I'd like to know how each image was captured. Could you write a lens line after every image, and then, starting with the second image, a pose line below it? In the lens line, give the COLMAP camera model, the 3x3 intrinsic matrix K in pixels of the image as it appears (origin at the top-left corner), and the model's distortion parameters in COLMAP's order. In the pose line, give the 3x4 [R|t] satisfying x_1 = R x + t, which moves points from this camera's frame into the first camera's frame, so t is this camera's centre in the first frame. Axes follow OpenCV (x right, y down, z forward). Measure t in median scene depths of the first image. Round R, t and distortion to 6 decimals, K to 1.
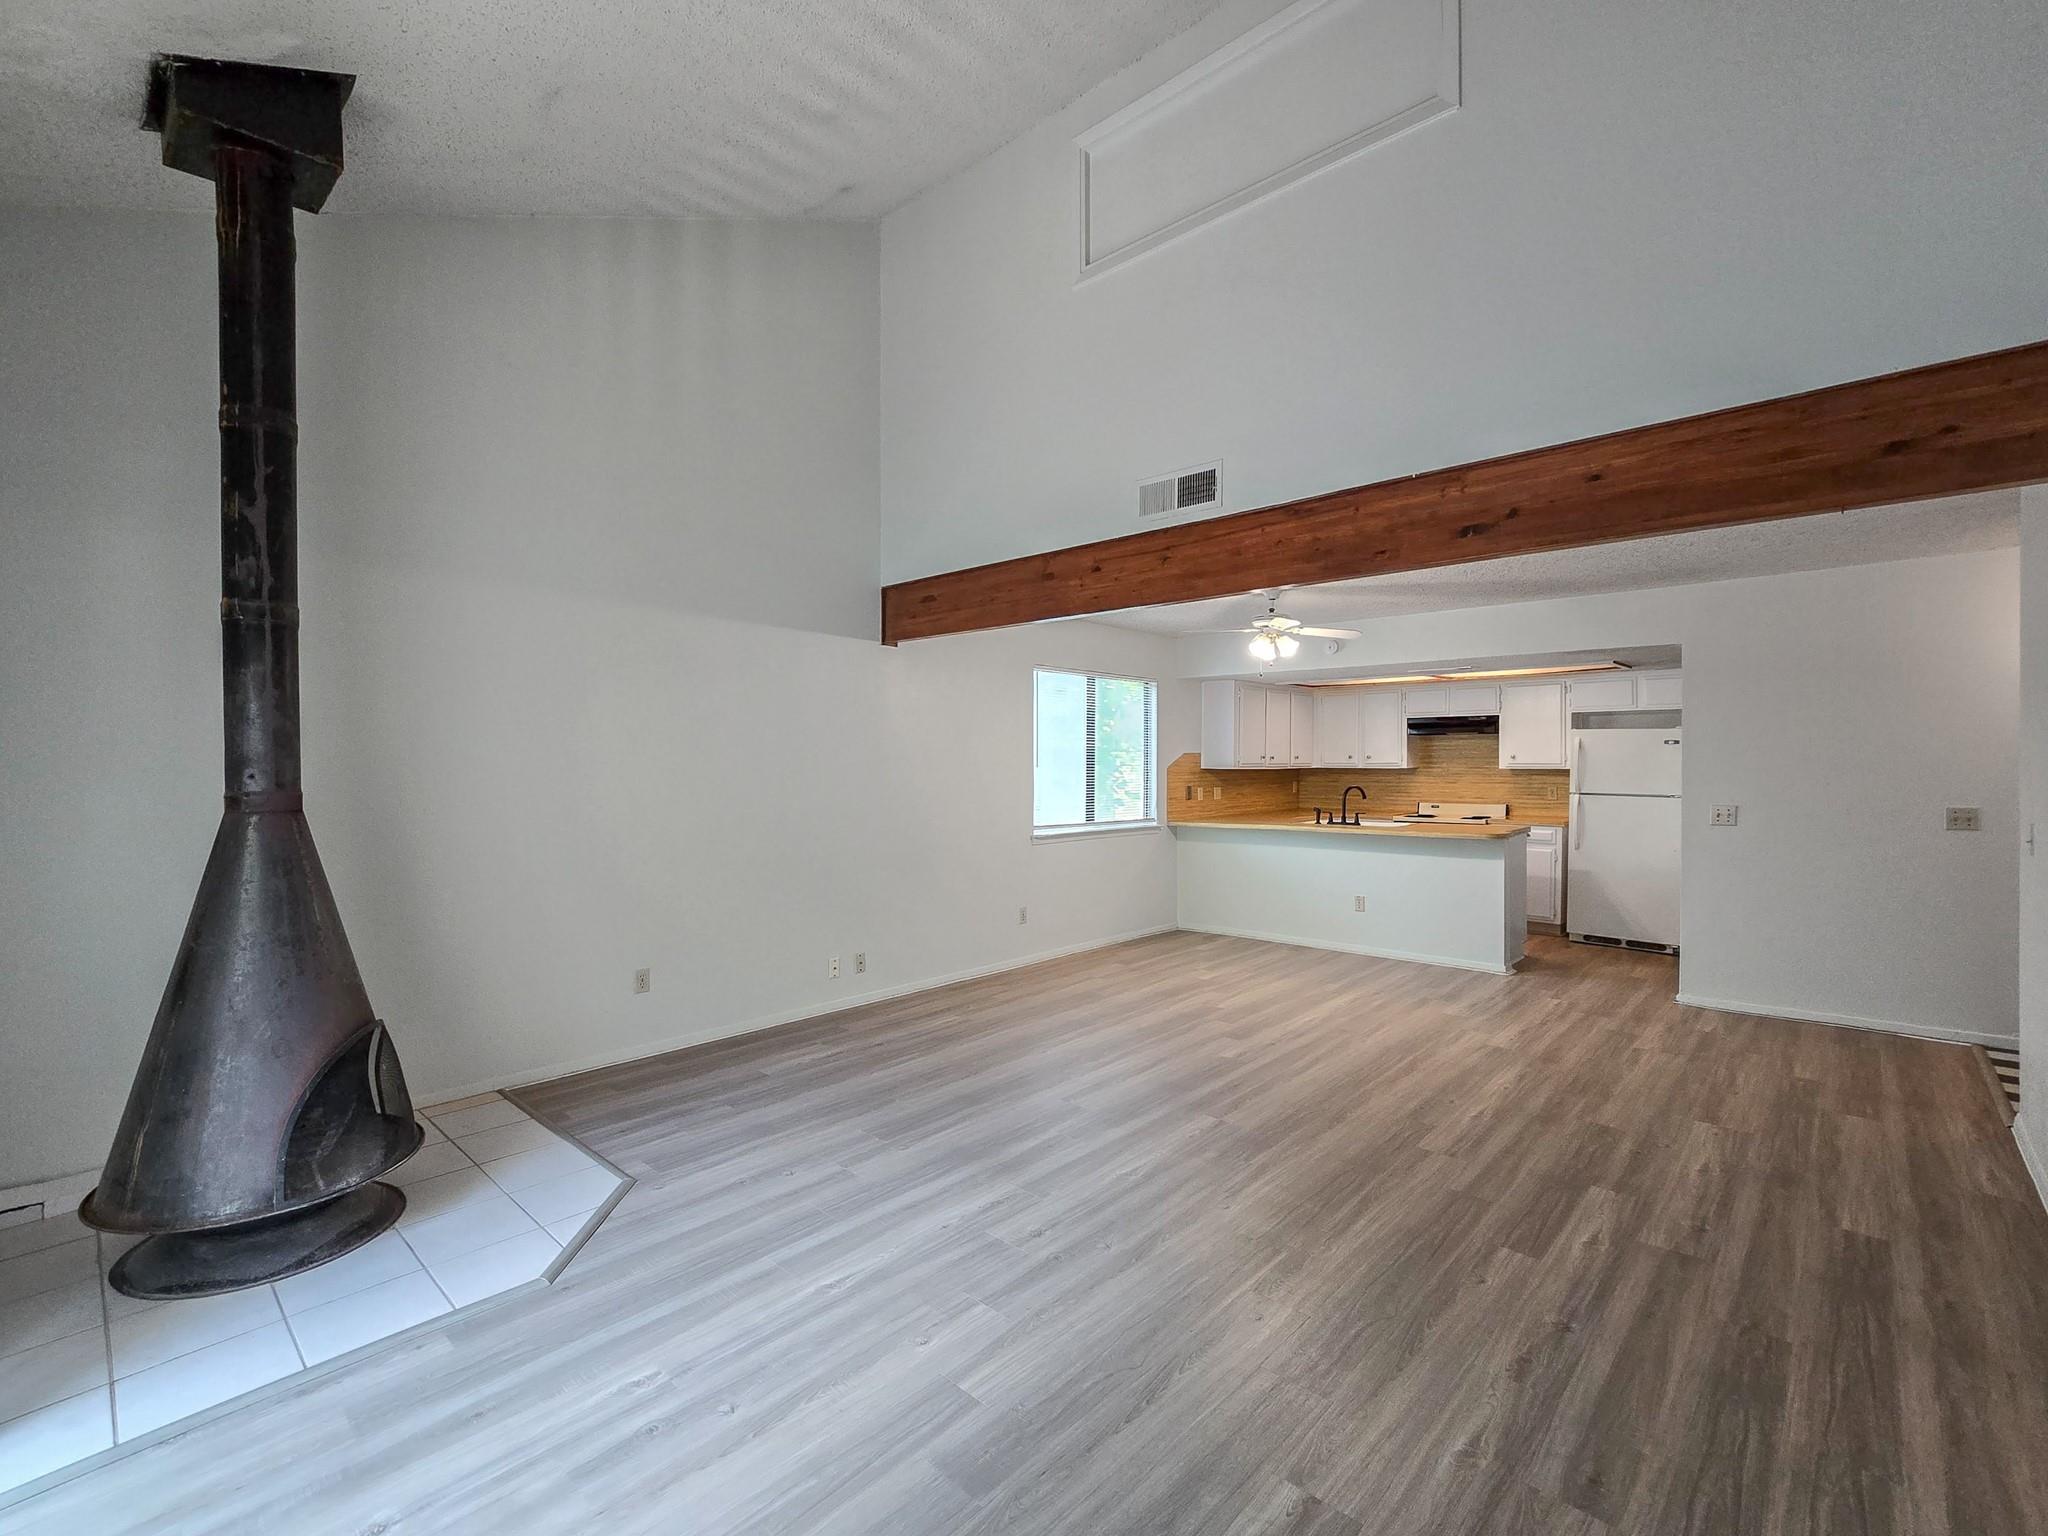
lens RADIAL K [[903.2, 0, 996.3], [0, 903.2, 781.4], [0, 0, 1]] dist [-0.000005, 0.000260]
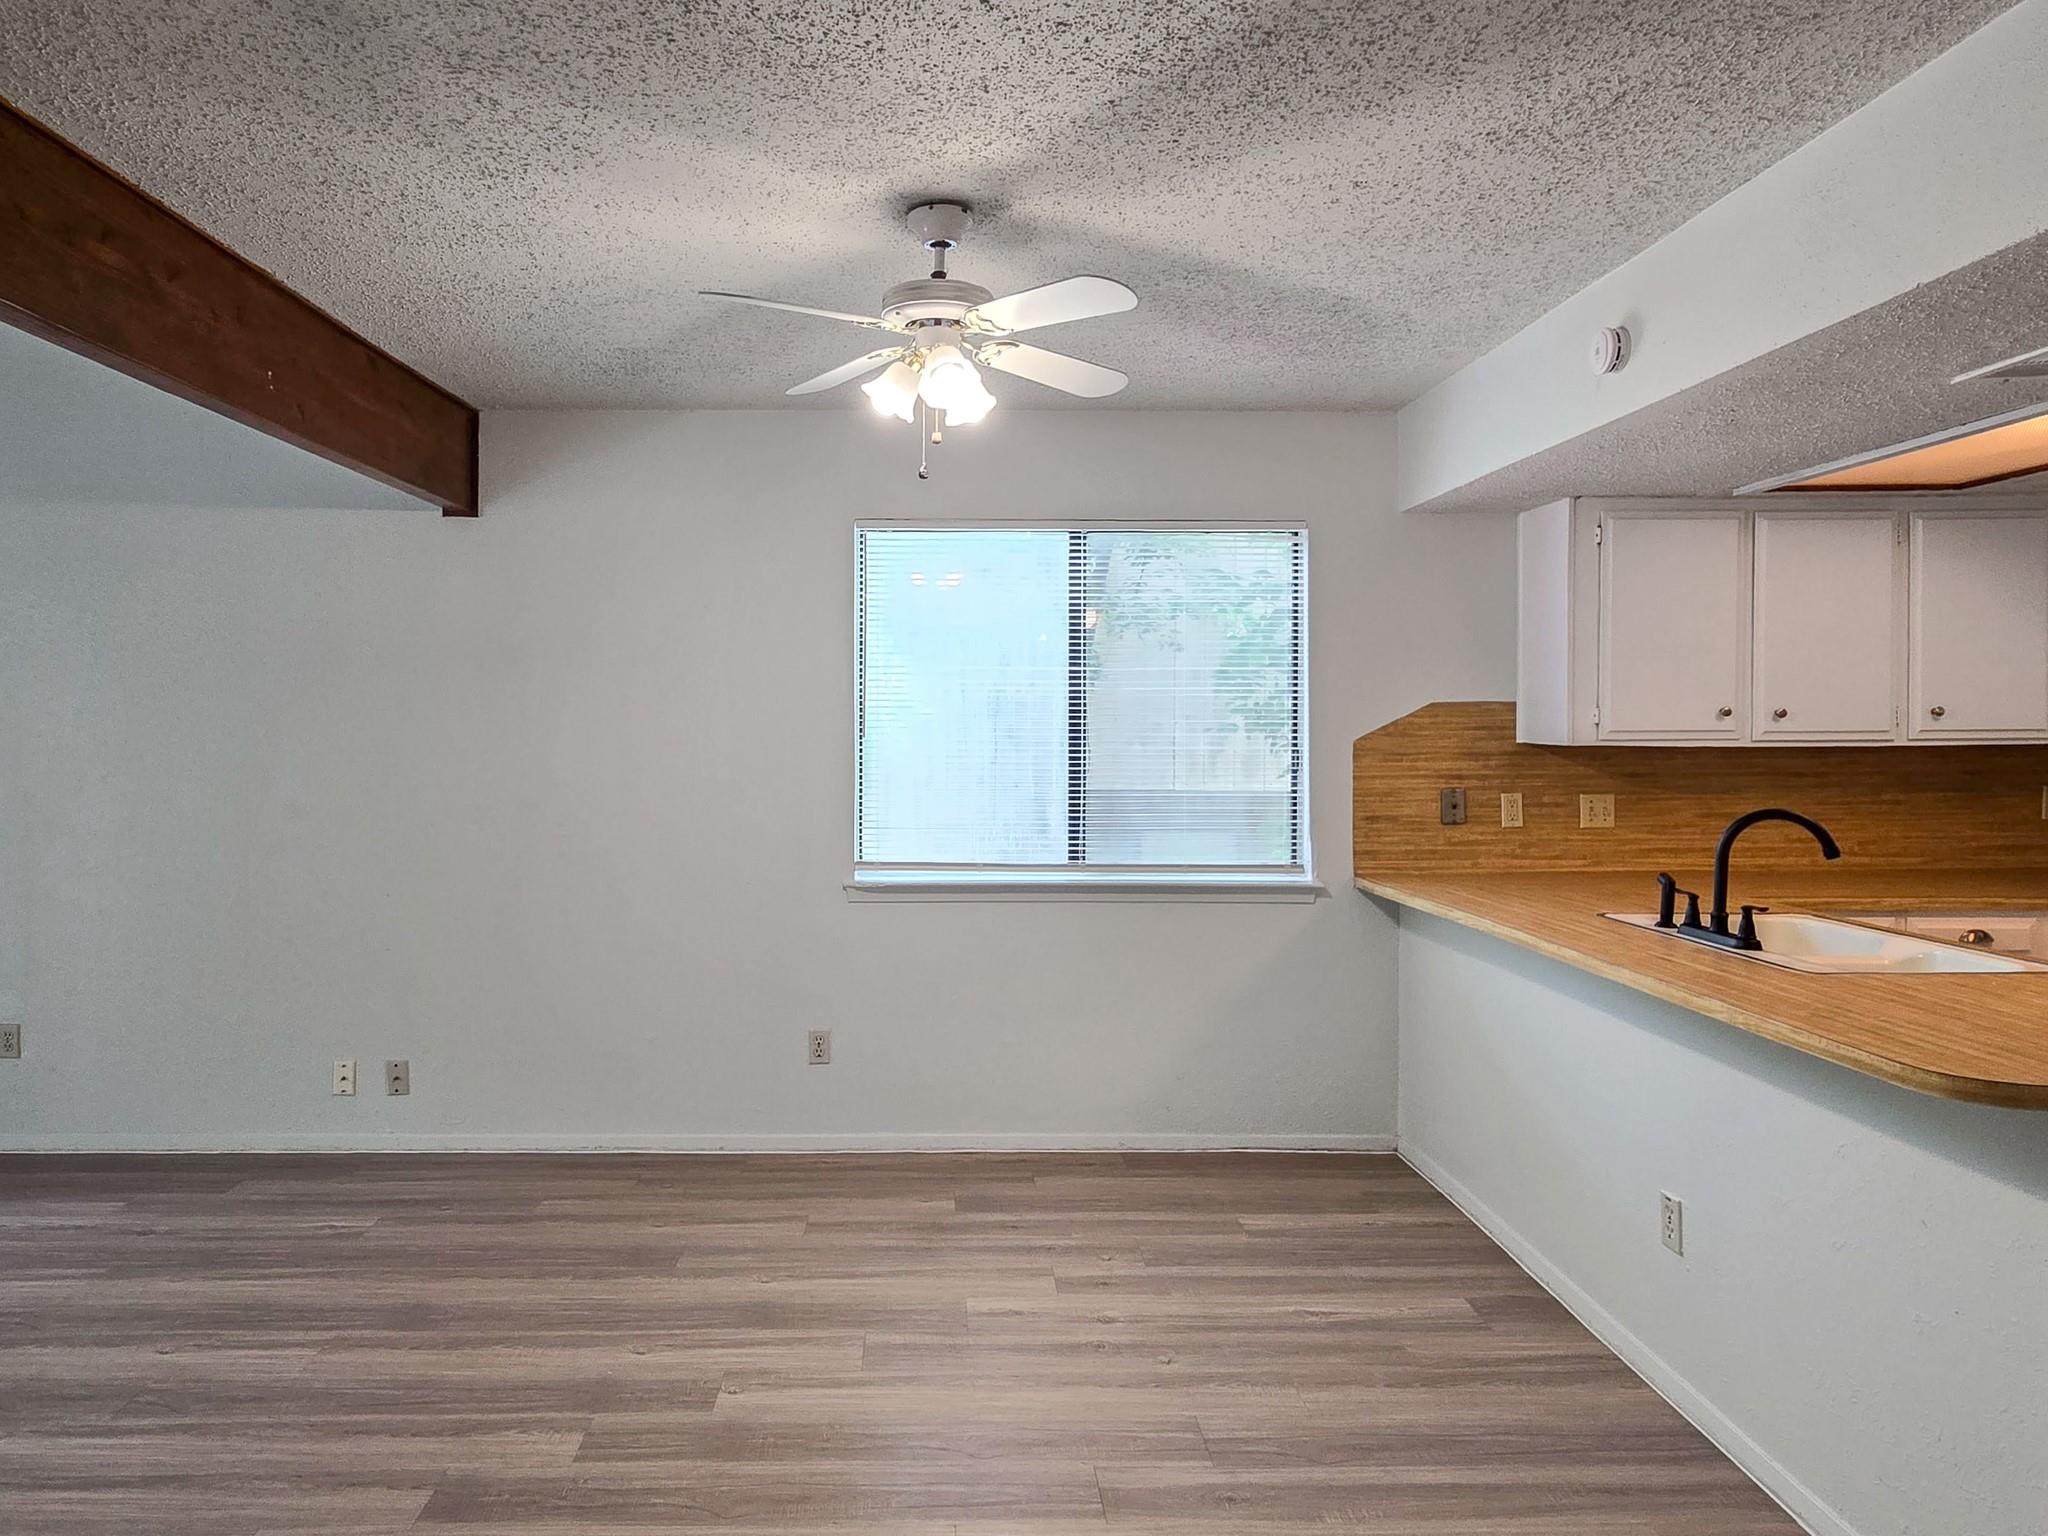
lens RADIAL K [[1265.7, 0, 935.7], [0, 1265.7, 740.4], [0, 0, 1]] dist [-0.002520, -0.000599]
pose [[0.693578, 0.010573, -0.720304, 0.497624], [-0.015123, 0.999886, 0.000116, -0.013285], [0.720223, 0.010813, 0.693658, 0.521532]]
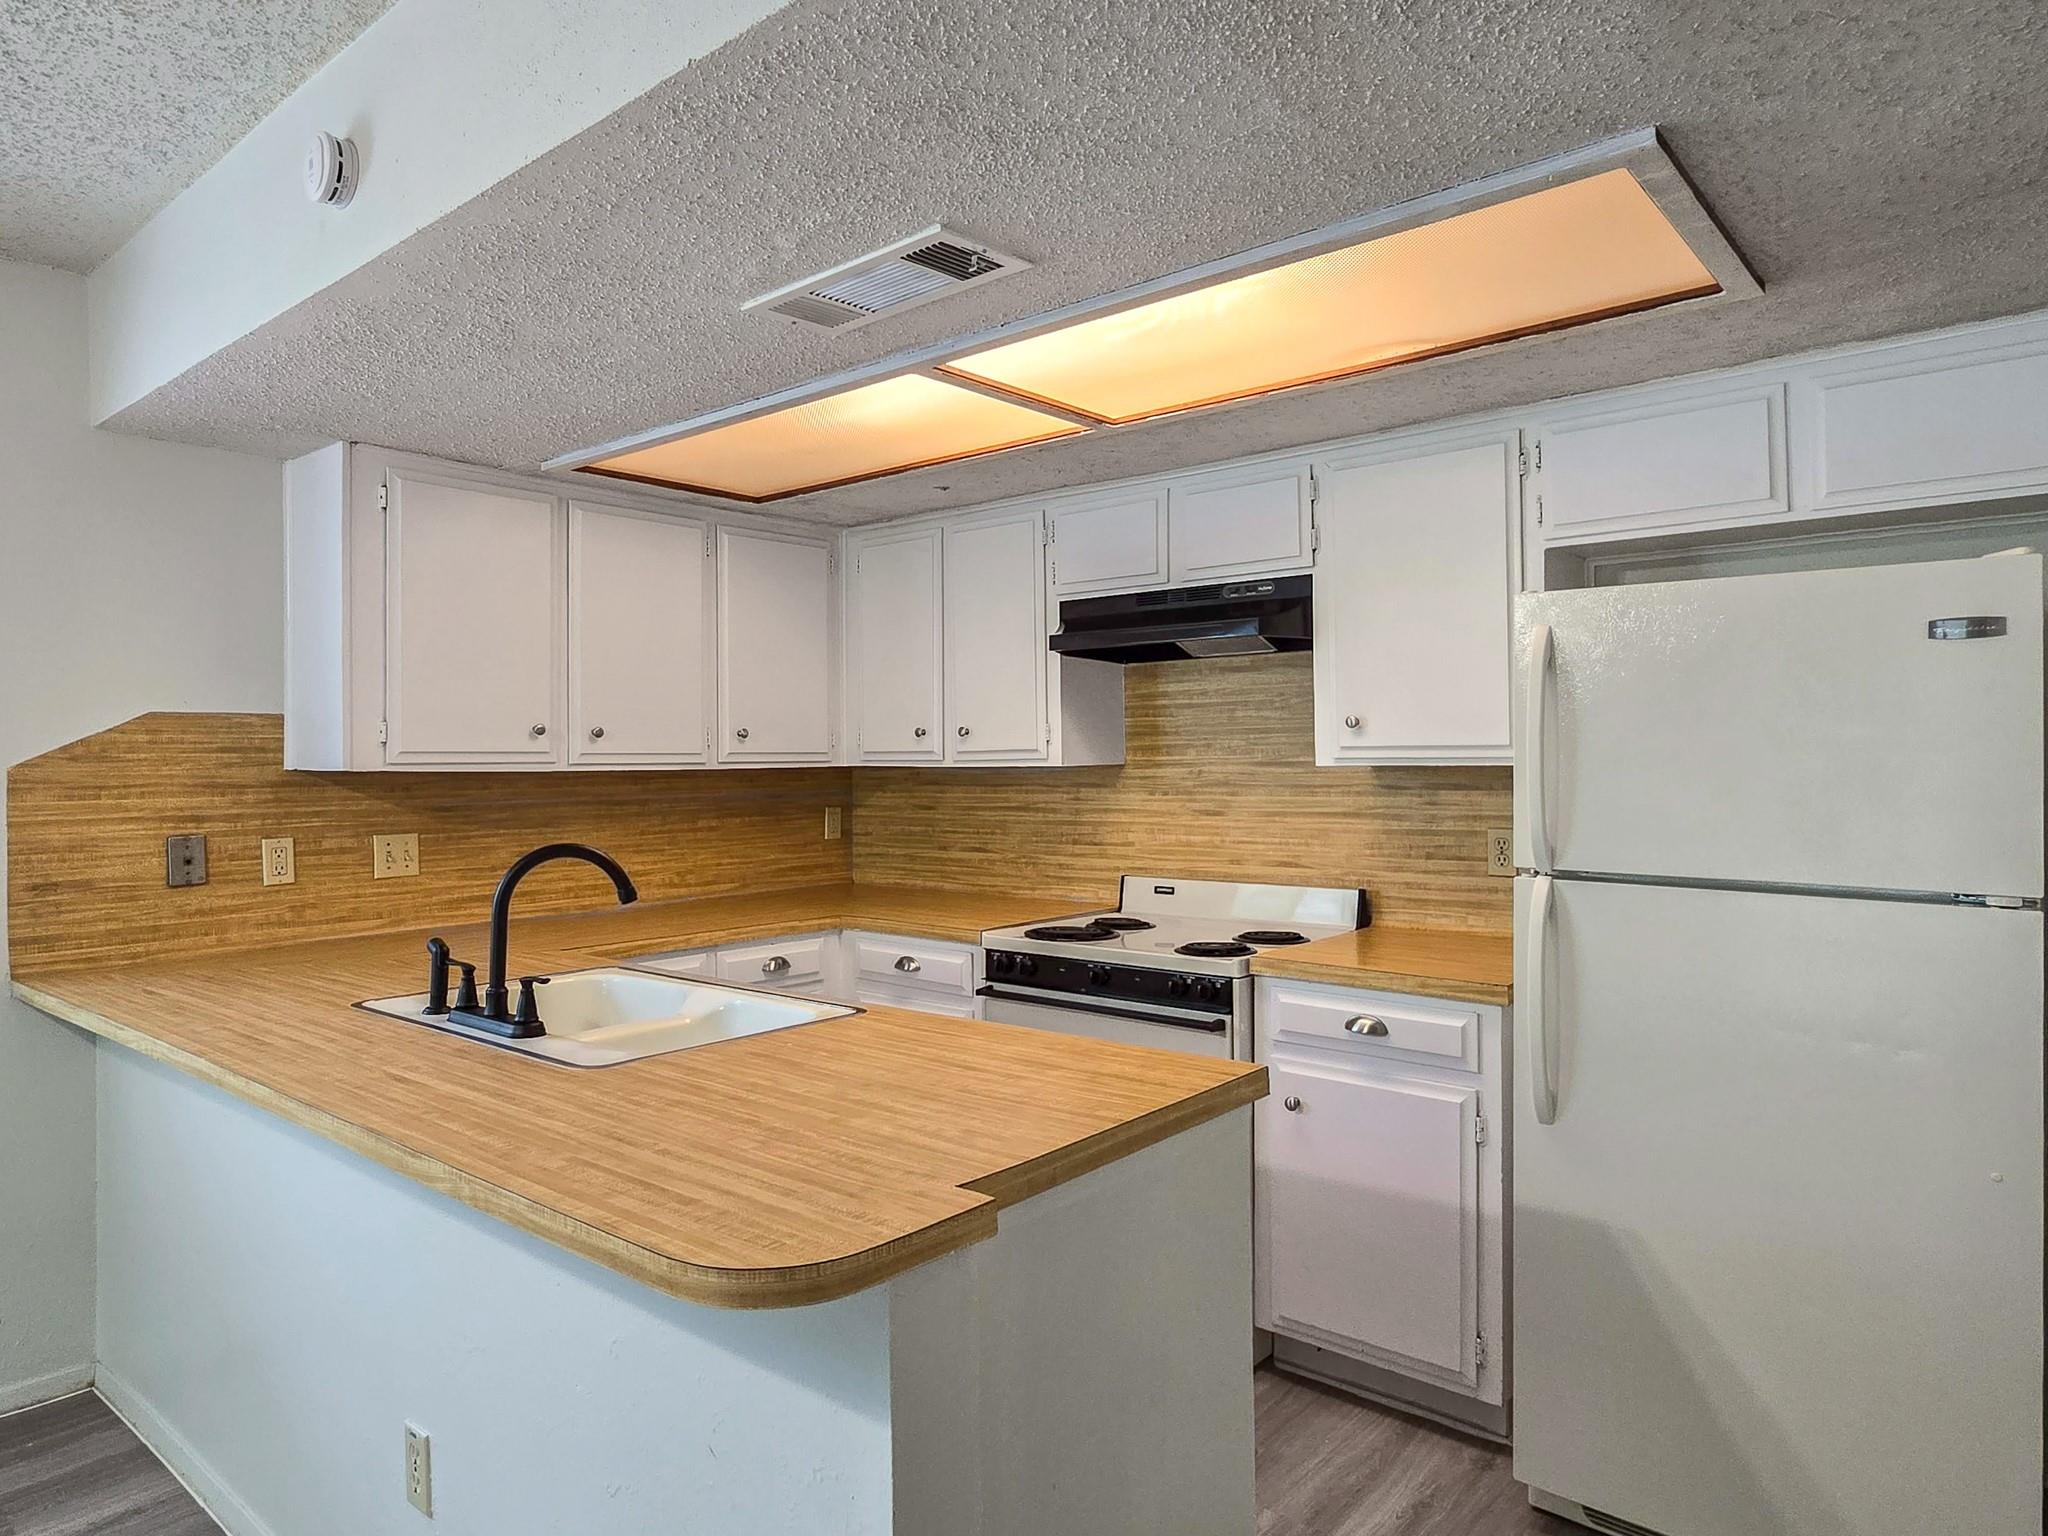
lens RADIAL K [[1246.7, 0, 997.7], [0, 1246.7, 760.8], [0, 0, 1]] dist [0.000061, 0.000599]
pose [[0.998352, -0.003799, 0.057265, 0.481325], [0.005192, 0.999694, -0.024189, -0.007529], [-0.057156, 0.024446, 0.998066, 0.684939]]
